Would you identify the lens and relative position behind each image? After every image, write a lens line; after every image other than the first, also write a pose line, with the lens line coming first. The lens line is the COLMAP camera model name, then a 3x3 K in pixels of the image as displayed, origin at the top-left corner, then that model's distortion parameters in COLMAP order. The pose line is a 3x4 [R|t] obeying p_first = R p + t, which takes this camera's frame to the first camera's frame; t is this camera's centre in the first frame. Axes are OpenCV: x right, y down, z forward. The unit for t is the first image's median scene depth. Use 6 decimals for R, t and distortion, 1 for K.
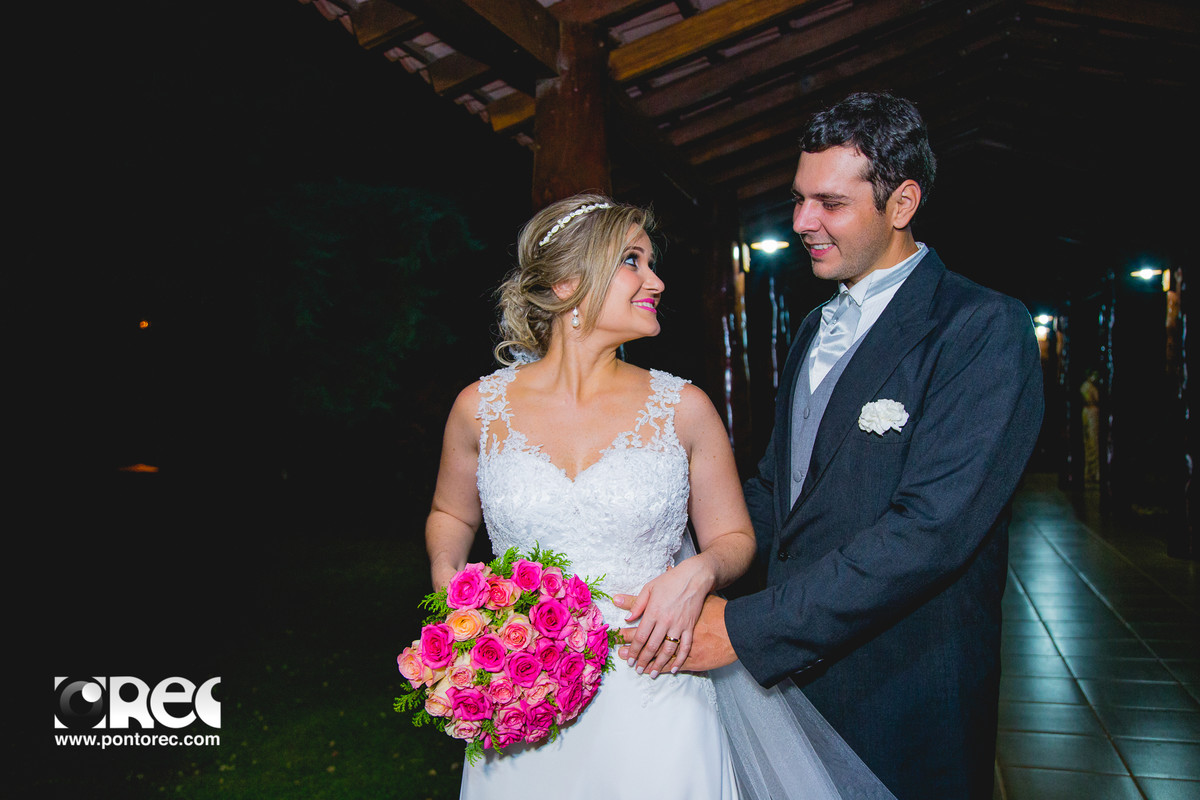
lens RADIAL K [[1124.5, 0, 594.0], [0, 1124.5, 398.7], [0, 0, 1]] dist [0.021752, 0.000000]
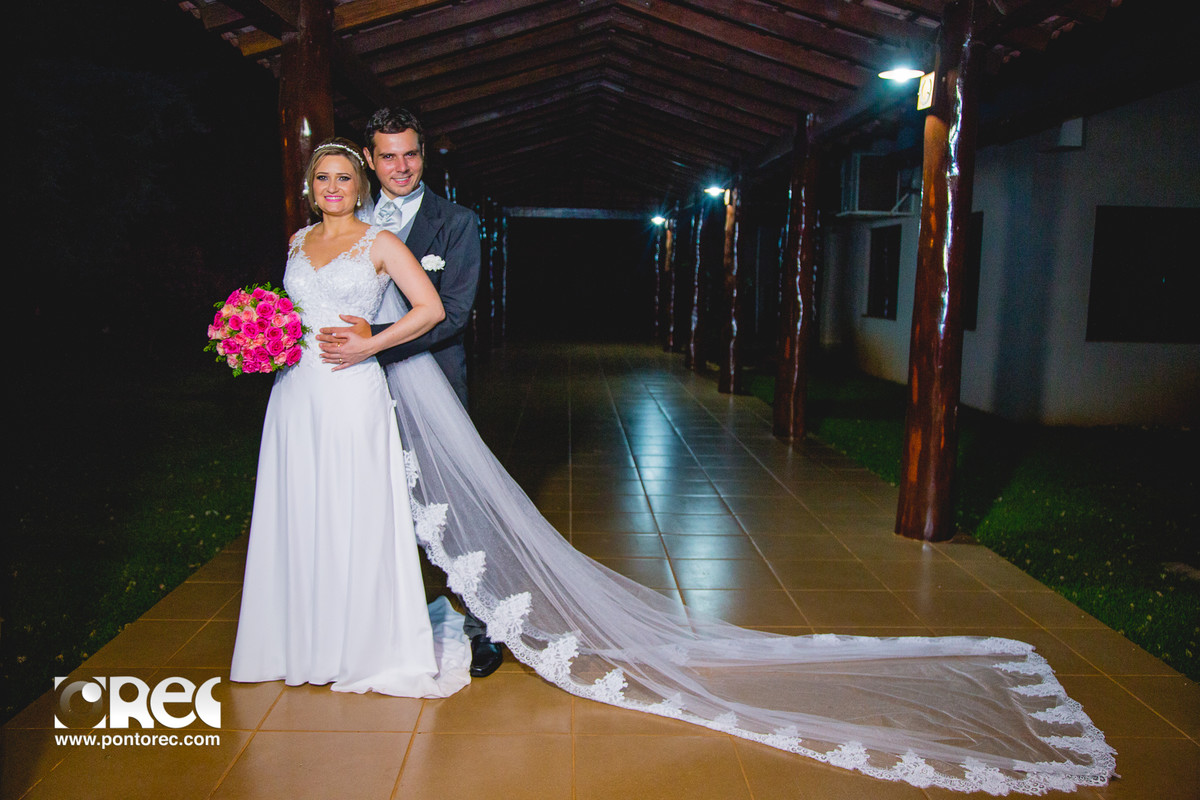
lens RADIAL K [[1004.0, 0, 598.4], [0, 1004.0, 389.4], [0, 0, 1]] dist [-0.044712, 0.056617]
pose [[0.953829, 0.009790, 0.300191, -0.019188], [-0.042586, 0.993779, 0.102903, 0.013154], [-0.297316, -0.110935, 0.948312, -0.177496]]
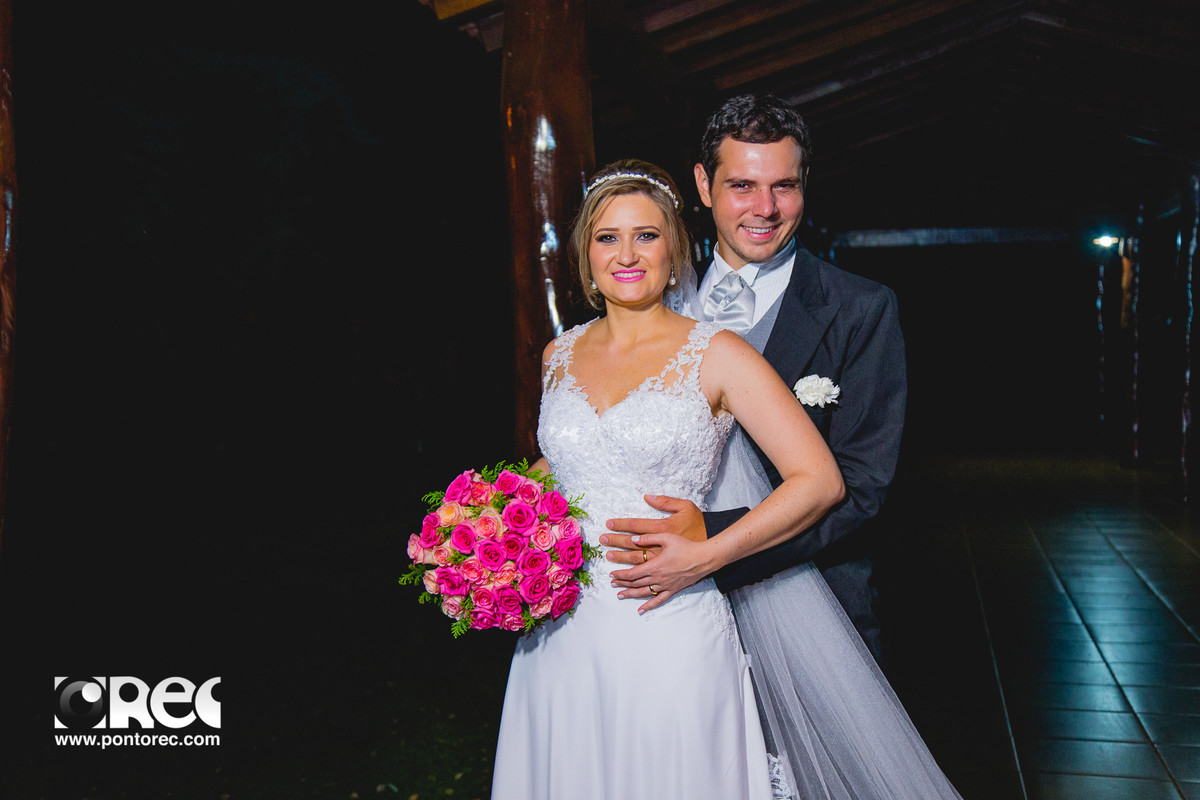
lens RADIAL K [[1600.2, 0, 598.1], [0, 1600.2, 396.6], [0, 0, 1]] dist [0.160411, 0.000000]
pose [[0.997303, 0.006304, 0.073119, -0.030331], [-0.008719, 0.999425, 0.032754, -0.000557], [-0.072870, -0.033303, 0.996785, -0.106959]]
